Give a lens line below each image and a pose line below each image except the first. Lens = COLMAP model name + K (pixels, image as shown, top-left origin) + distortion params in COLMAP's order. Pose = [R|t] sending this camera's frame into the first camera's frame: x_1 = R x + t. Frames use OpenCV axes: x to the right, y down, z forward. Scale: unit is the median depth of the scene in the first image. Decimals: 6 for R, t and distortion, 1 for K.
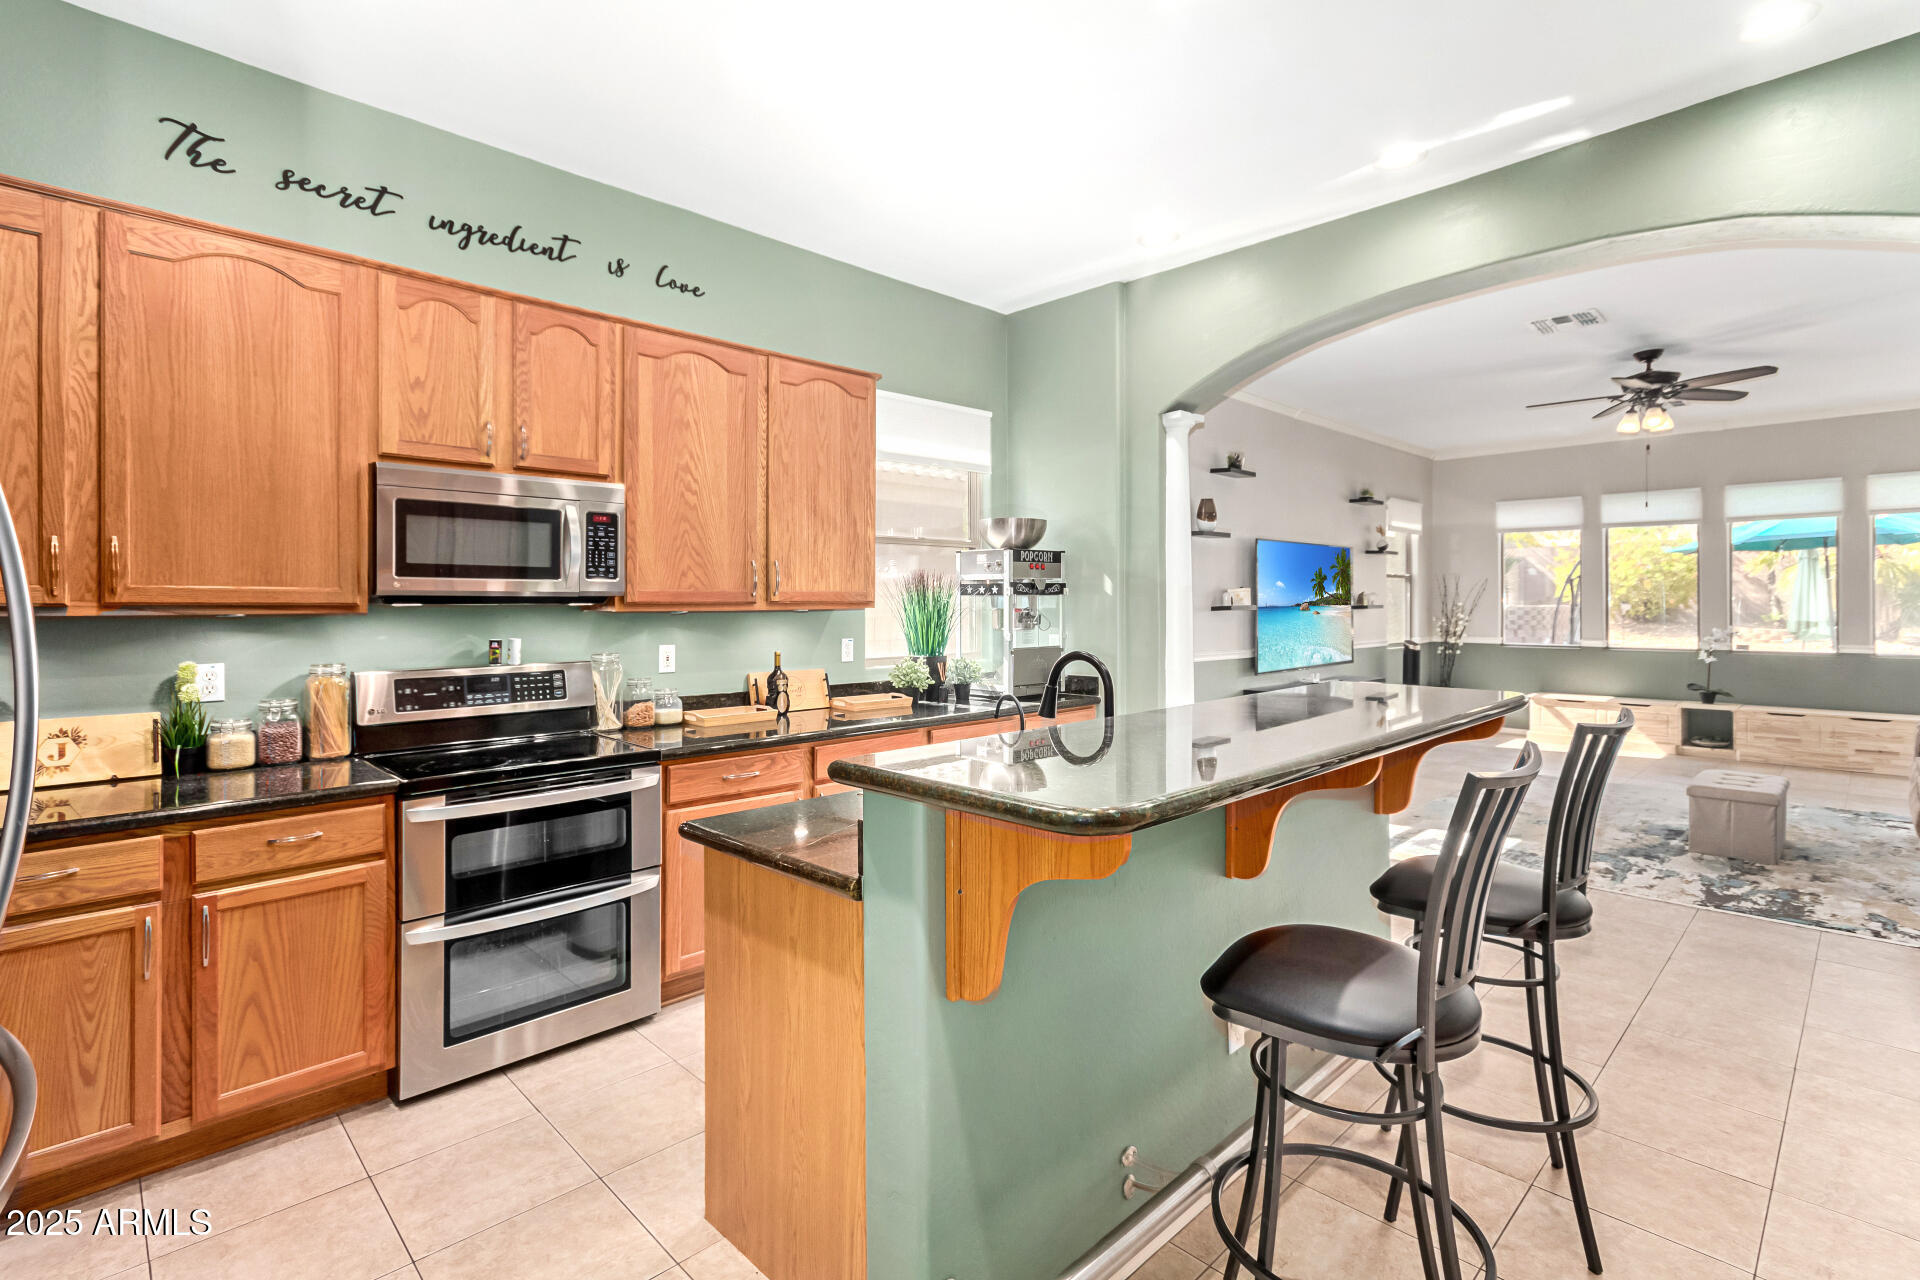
lens RADIAL K [[898.8, 0, 948.2], [0, 898.8, 627.7], [0, 0, 1]] dist [-0.000073, 0.000492]
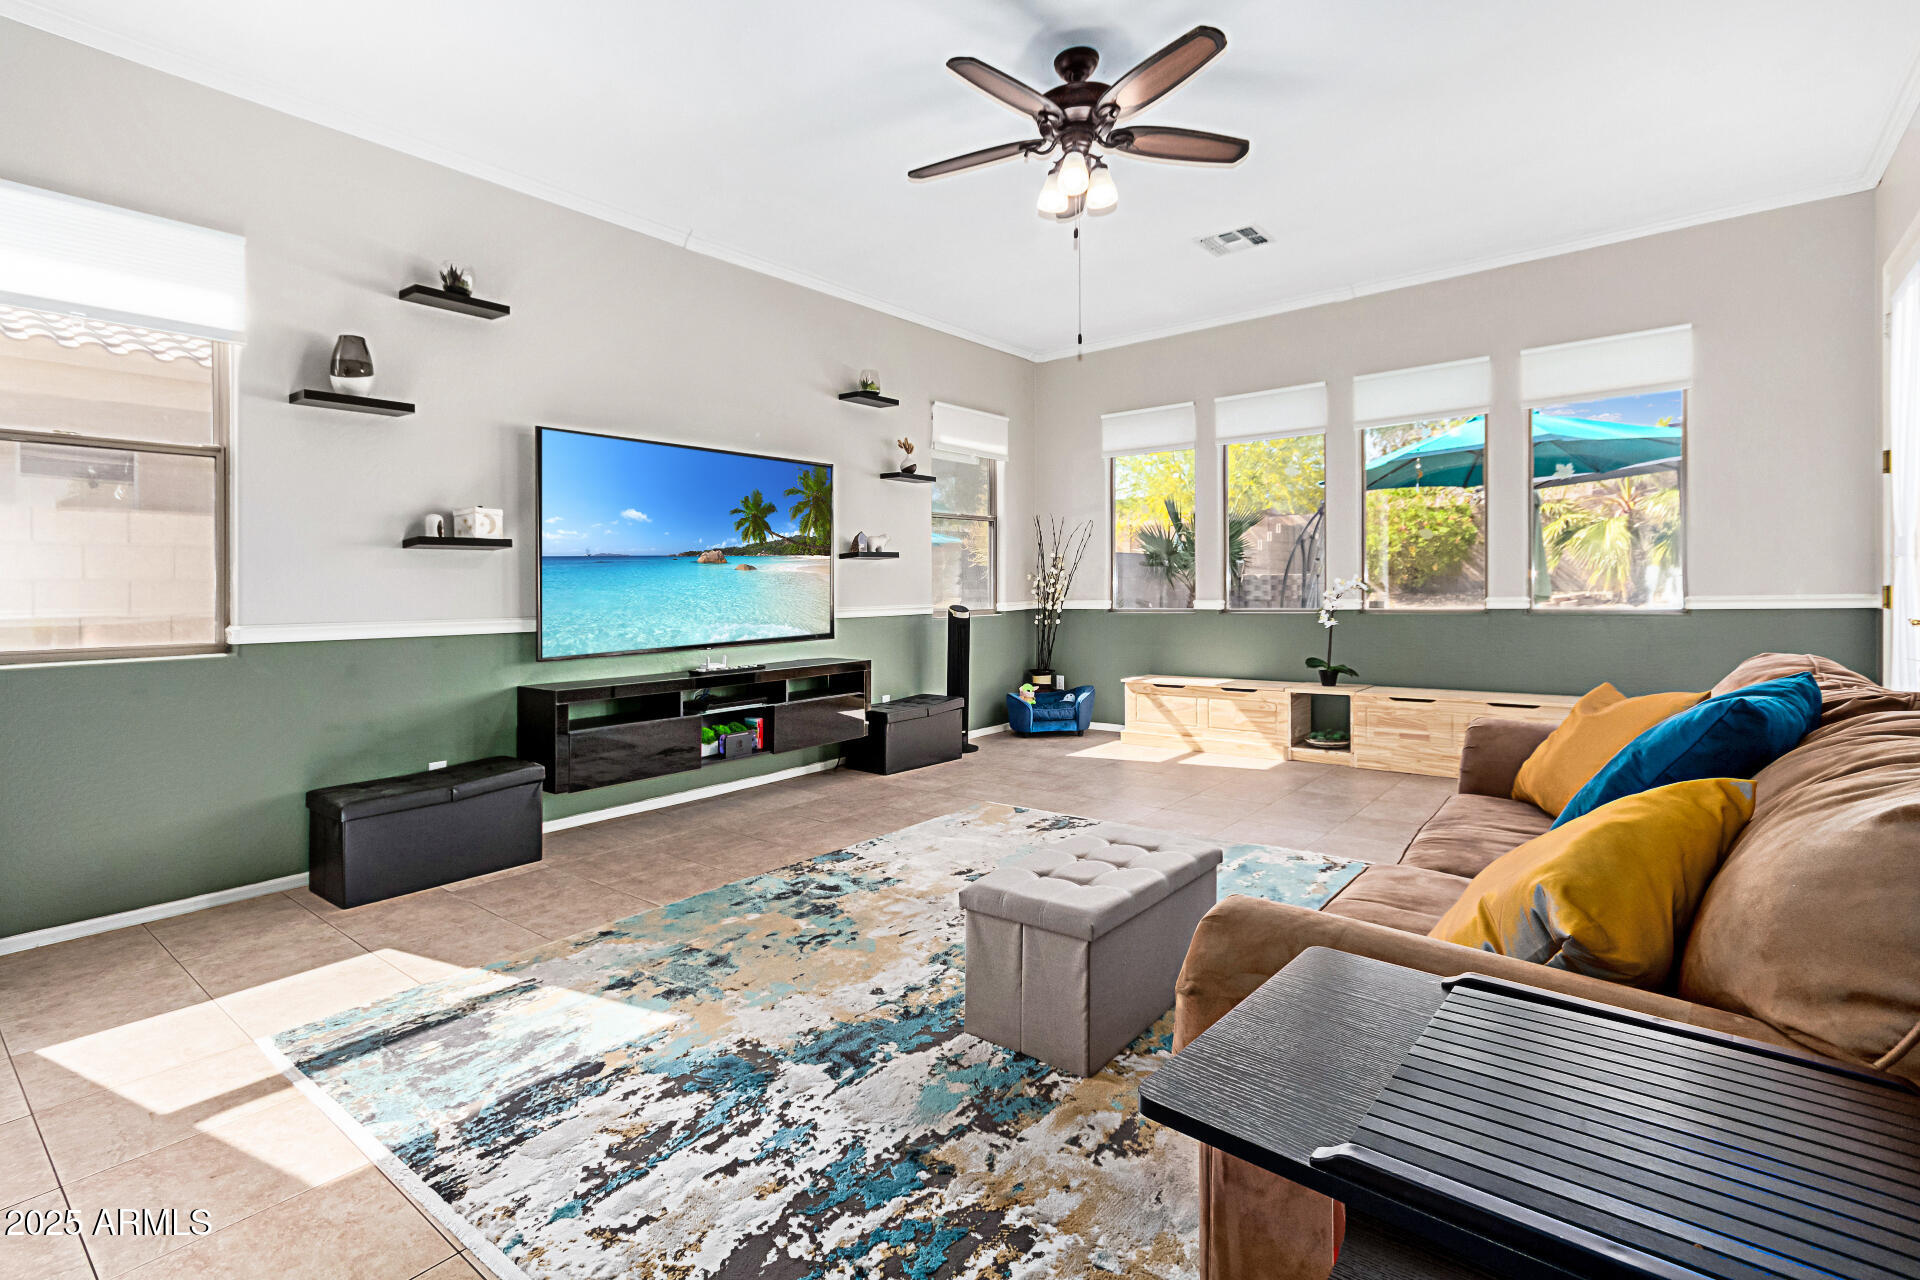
lens RADIAL K [[898.8, 0, 971.1], [0, 898.8, 624.9], [0, 0, 1]] dist [-0.000073, 0.000492]
pose [[0.990526, -0.019132, 0.135984, 0.460262], [0.017760, 0.999778, 0.011295, 0.023168], [-0.136170, -0.008773, 0.990647, 0.332418]]
